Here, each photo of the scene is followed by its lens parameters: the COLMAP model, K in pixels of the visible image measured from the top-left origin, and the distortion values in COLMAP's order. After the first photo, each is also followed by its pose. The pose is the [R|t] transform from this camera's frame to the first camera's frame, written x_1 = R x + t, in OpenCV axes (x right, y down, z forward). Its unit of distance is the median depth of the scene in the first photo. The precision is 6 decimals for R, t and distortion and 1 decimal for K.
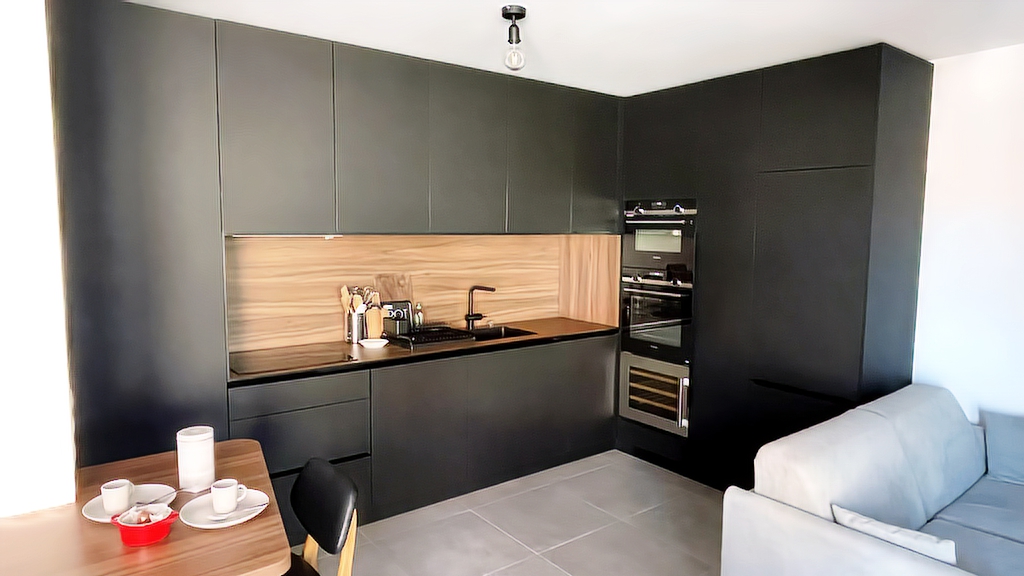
lens RADIAL K [[625.8, 0, 518.2], [0, 625.8, 284.1], [0, 0, 1]] dist [0.002933, -0.011998]
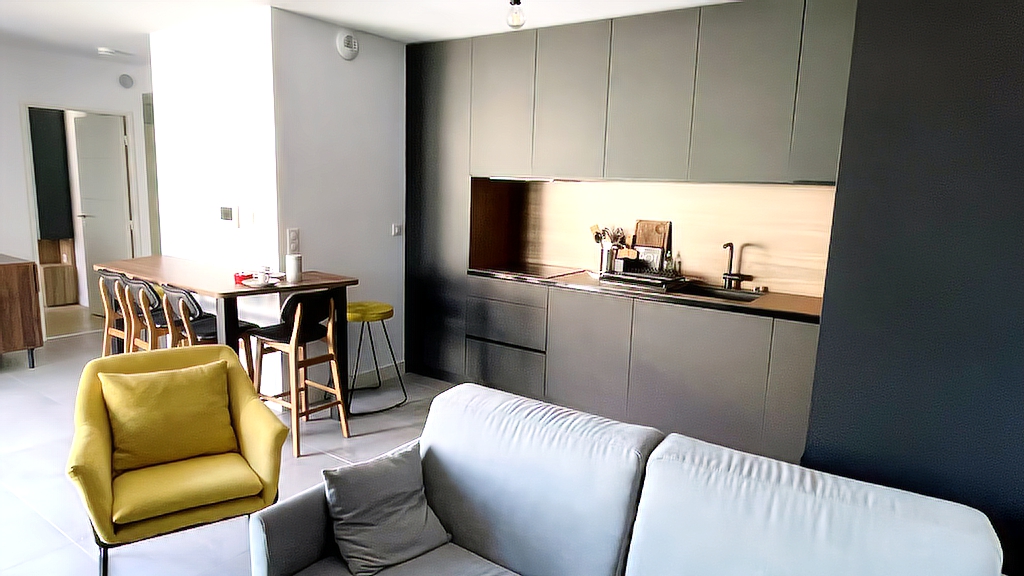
lens RADIAL K [[625.8, 0, 506.7], [0, 625.8, 290.2], [0, 0, 1]] dist [0.002933, -0.011998]
pose [[0.280494, 0.156548, -0.947004, 0.749641], [-0.118529, 0.984708, 0.127673, -0.005684], [0.952509, 0.076436, 0.294760, 0.441180]]
